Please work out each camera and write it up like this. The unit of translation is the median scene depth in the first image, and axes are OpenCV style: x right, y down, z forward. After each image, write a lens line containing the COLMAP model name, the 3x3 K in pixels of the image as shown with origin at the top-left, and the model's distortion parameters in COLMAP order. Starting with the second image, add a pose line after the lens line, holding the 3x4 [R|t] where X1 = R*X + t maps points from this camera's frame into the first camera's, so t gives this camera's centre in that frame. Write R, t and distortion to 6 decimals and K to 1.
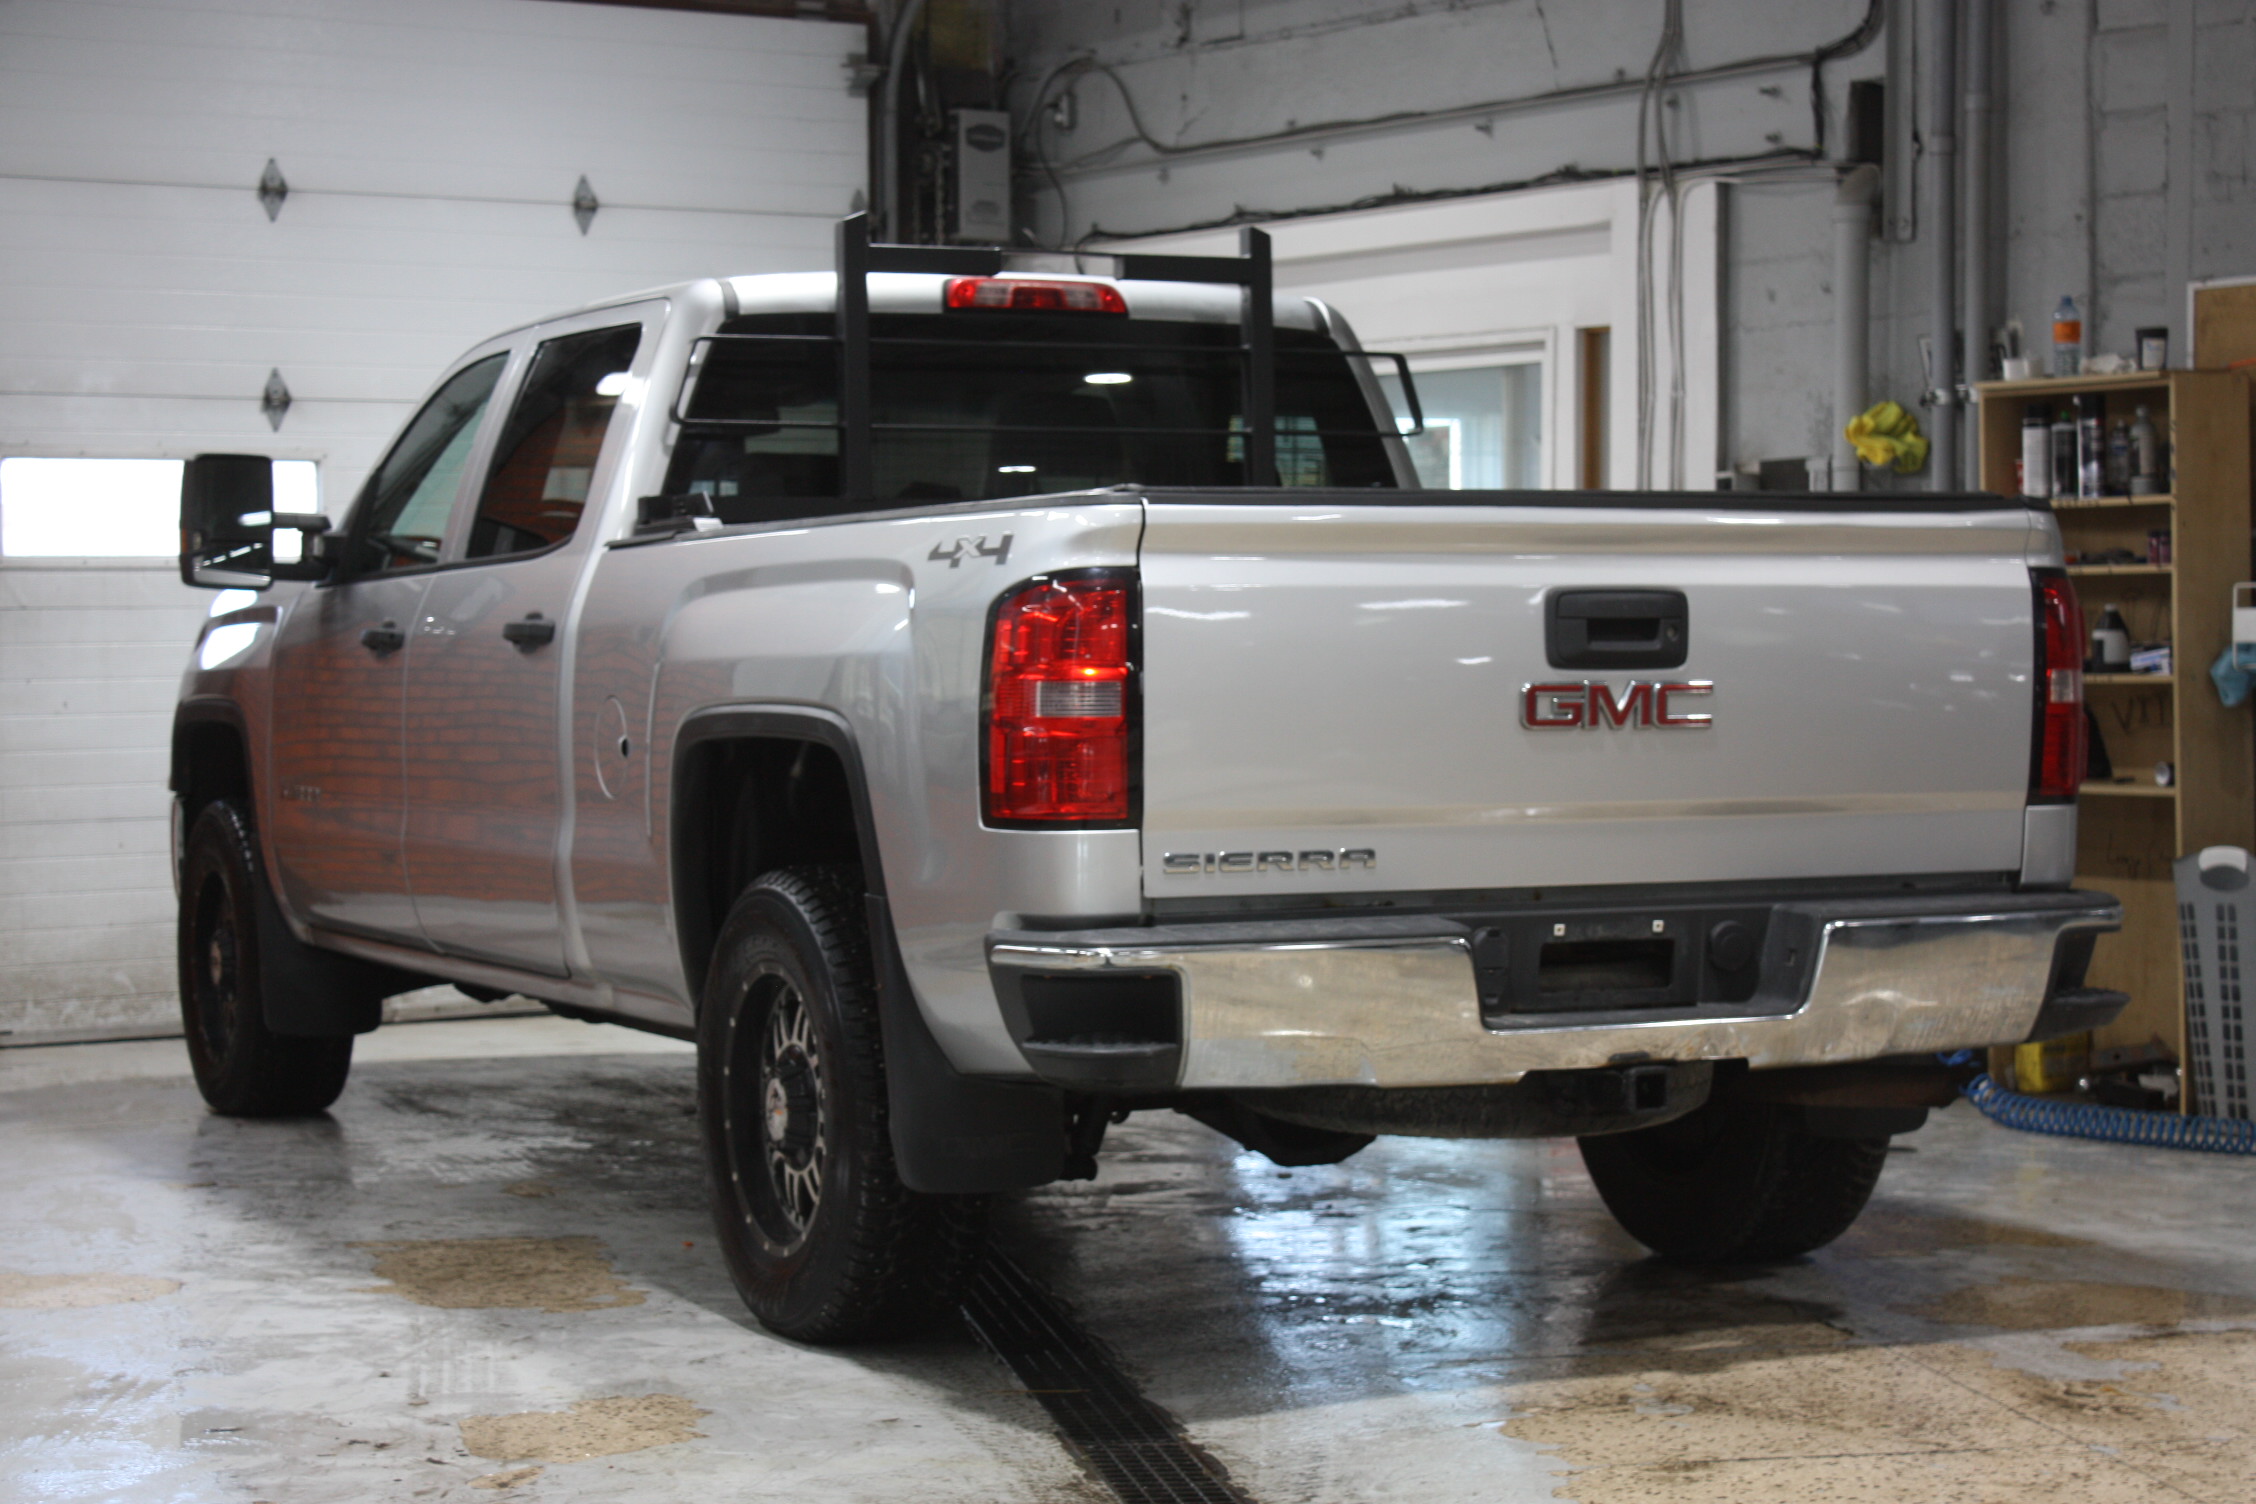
lens RADIAL K [[4415.1, 0, 1129.6], [0, 4415.1, 756.9], [0, 0, 1]] dist [0.025207, 0.000000]
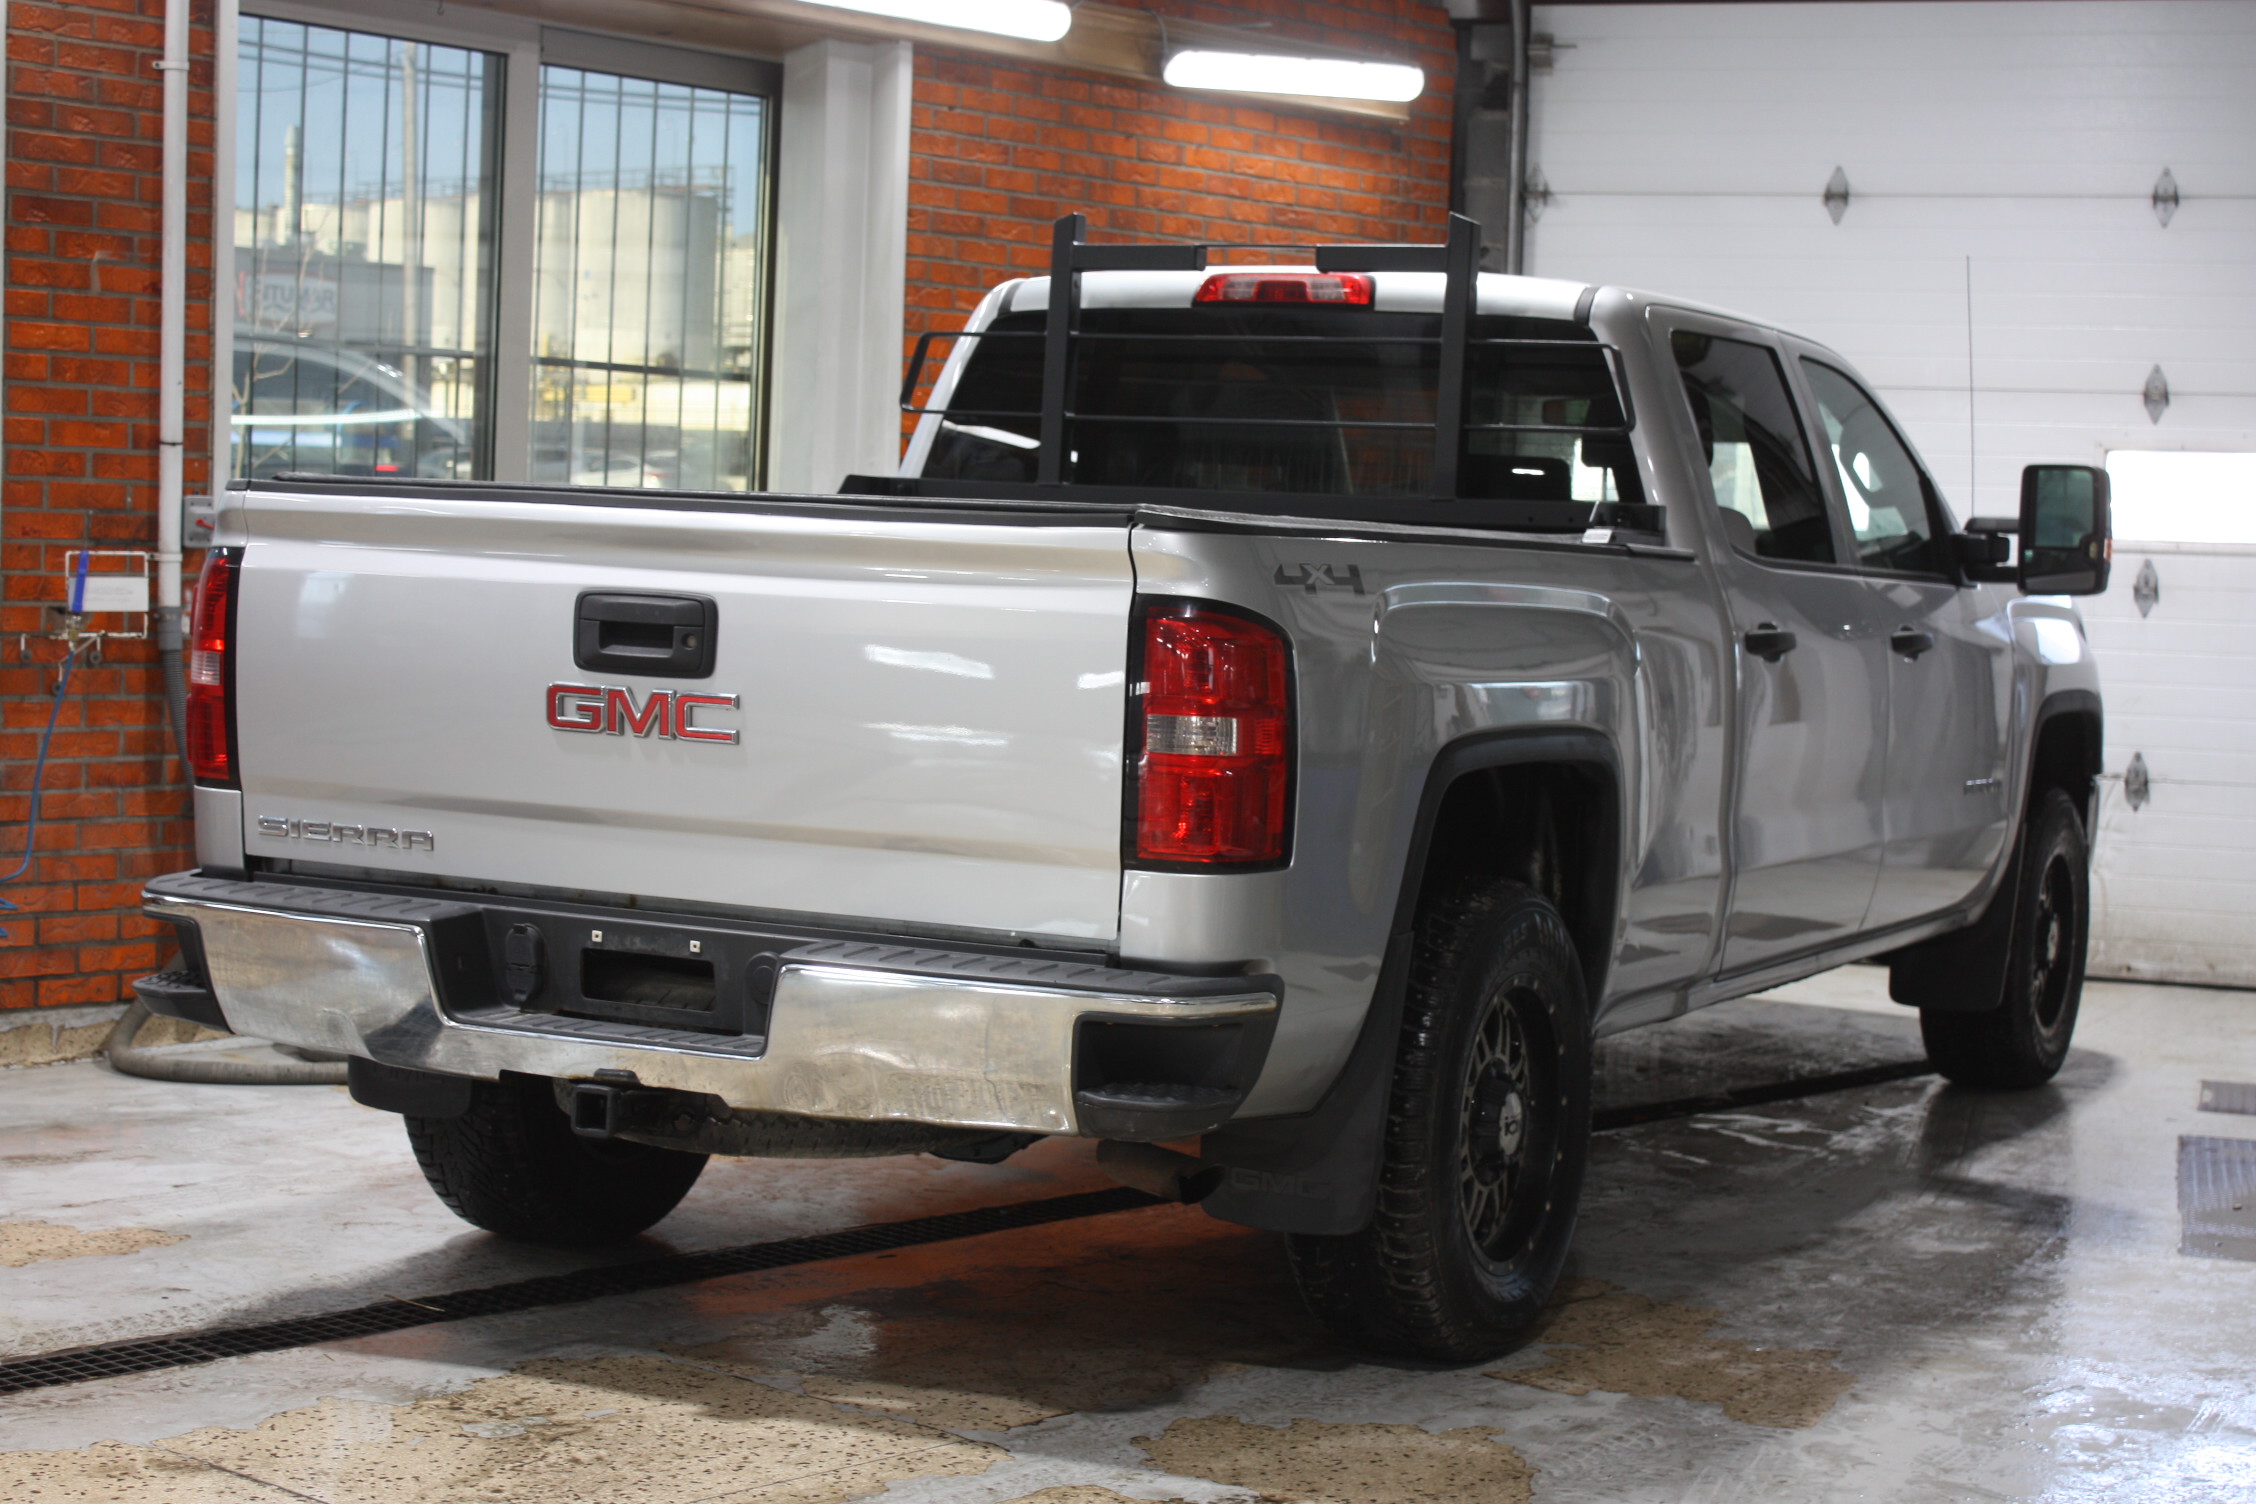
lens RADIAL K [[3687.3, 0, 1130.1], [0, 3687.3, 756.6], [0, 0, 1]] dist [-0.012506, 0.000000]
pose [[0.628895, 0.082000, -0.773154, 0.789692], [-0.065680, 0.996471, 0.052260, -0.050556], [0.774711, 0.017915, 0.632062, 0.562564]]
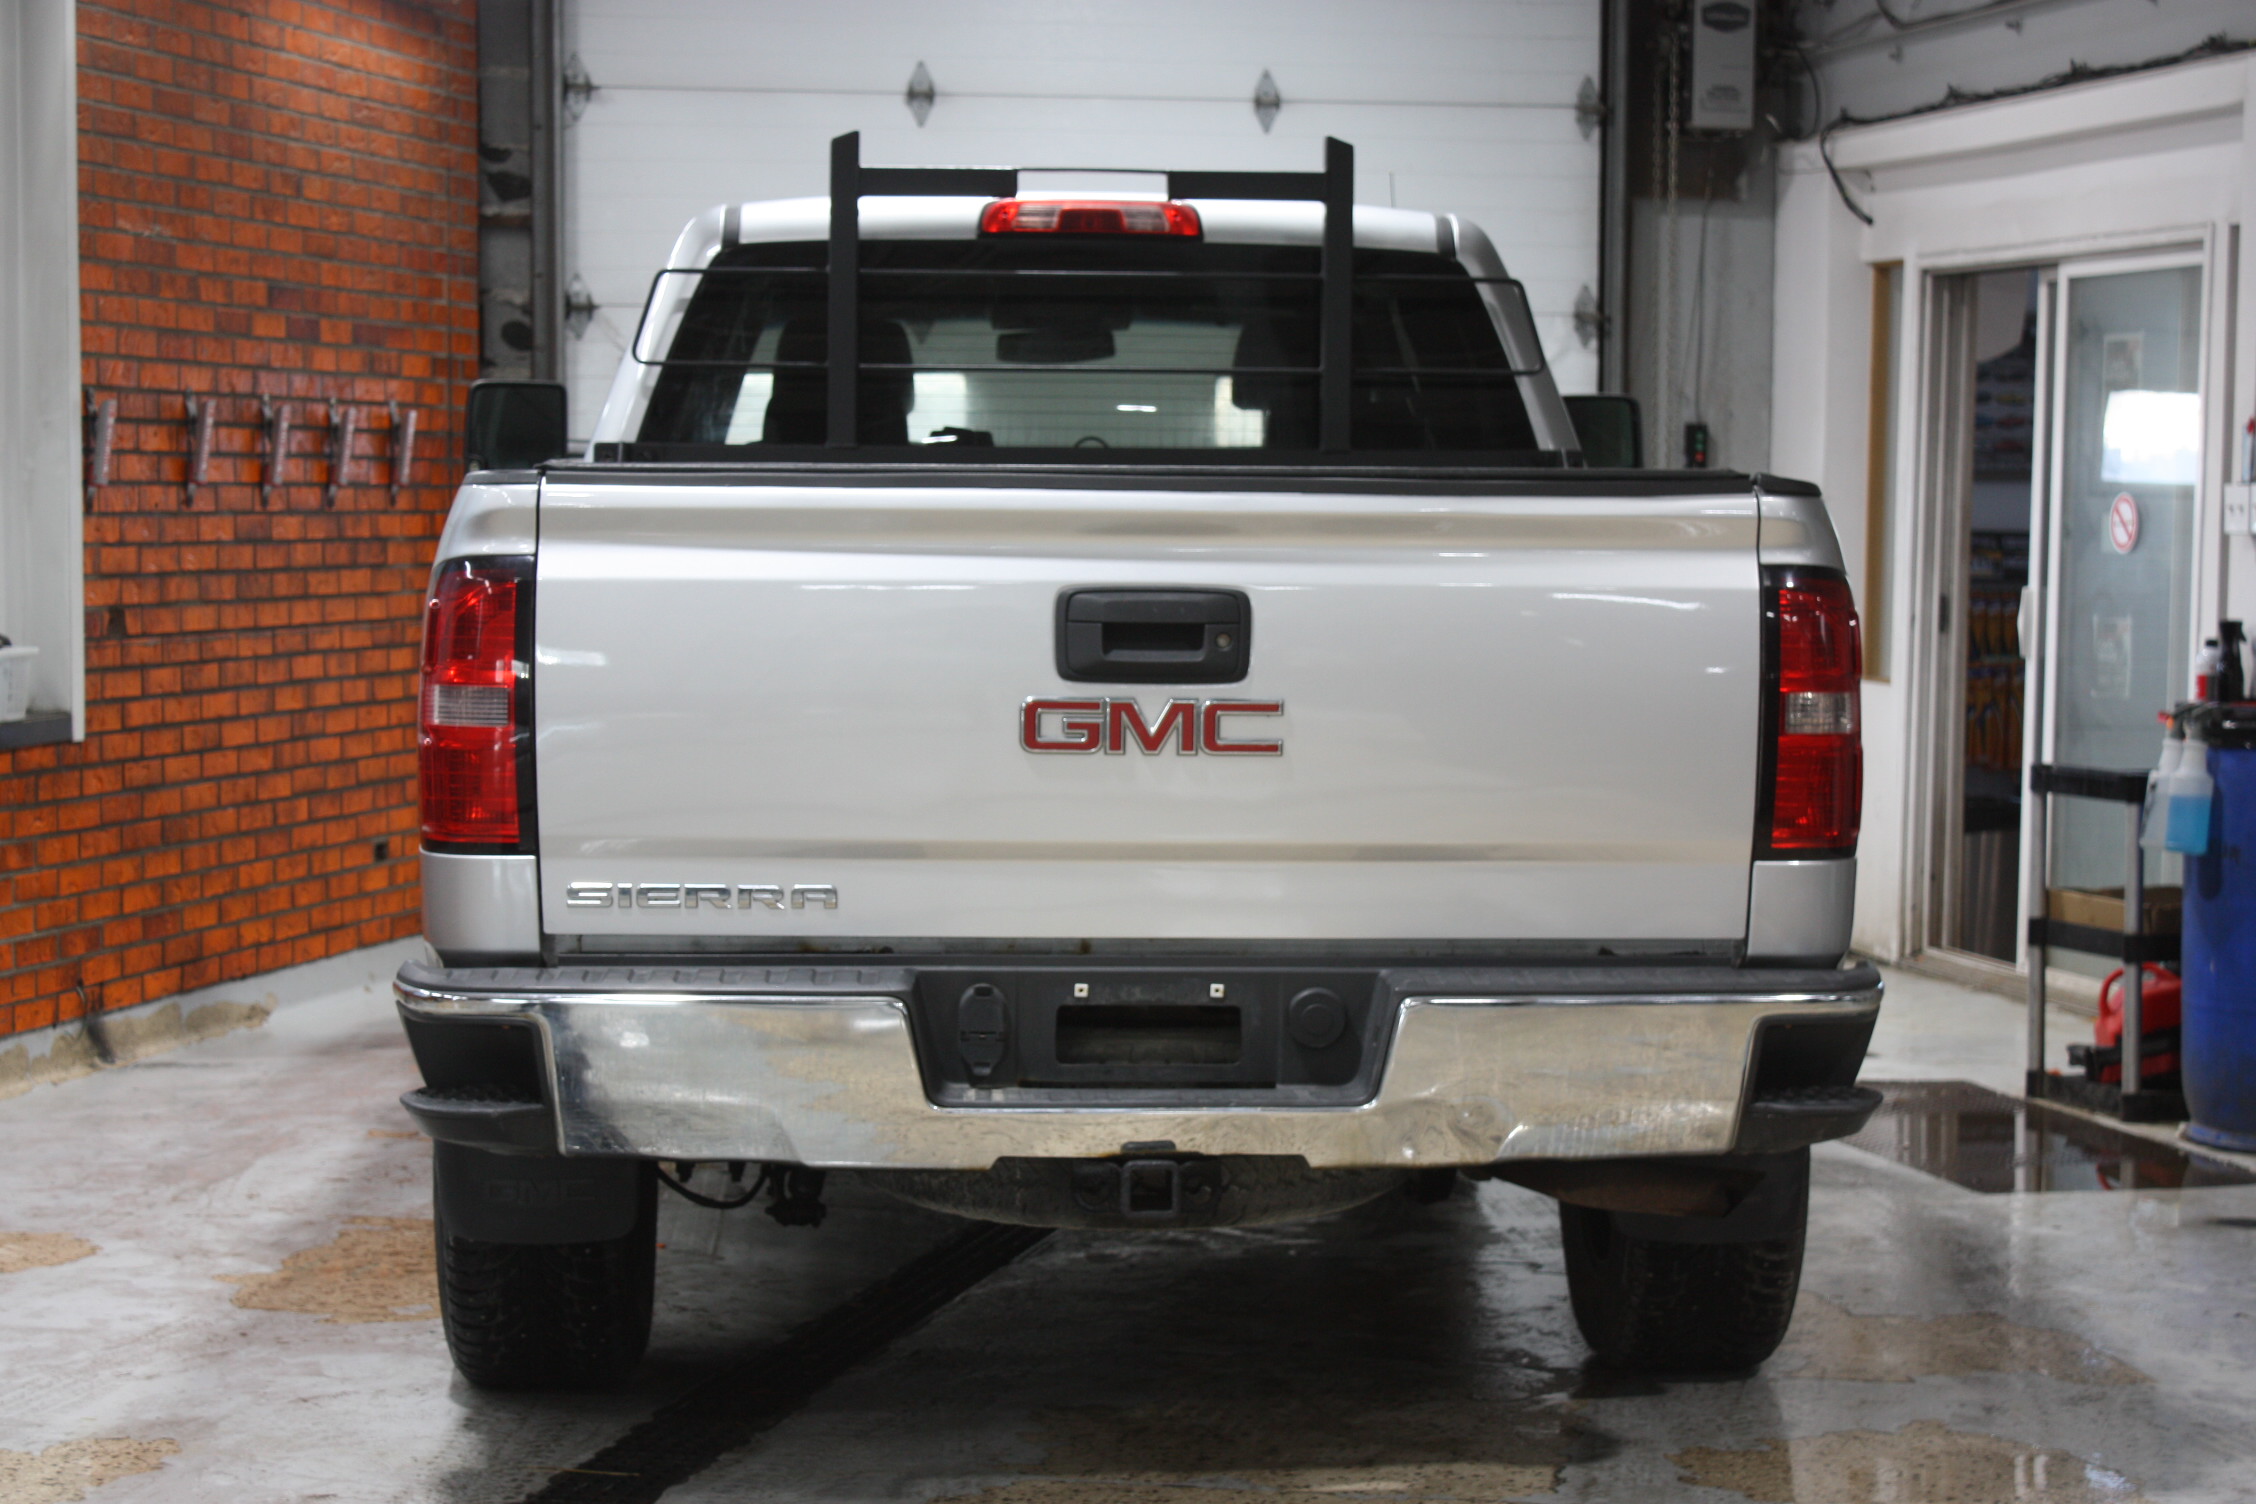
lens RADIAL K [[4415.1, 0, 1146.7], [0, 4415.1, 741.1], [0, 0, 1]] dist [0.025207, 0.000000]
pose [[0.929697, 0.033454, -0.366803, 0.409376], [-0.023536, 0.999227, 0.031478, -0.034545], [0.367573, -0.020632, 0.929766, 0.218056]]
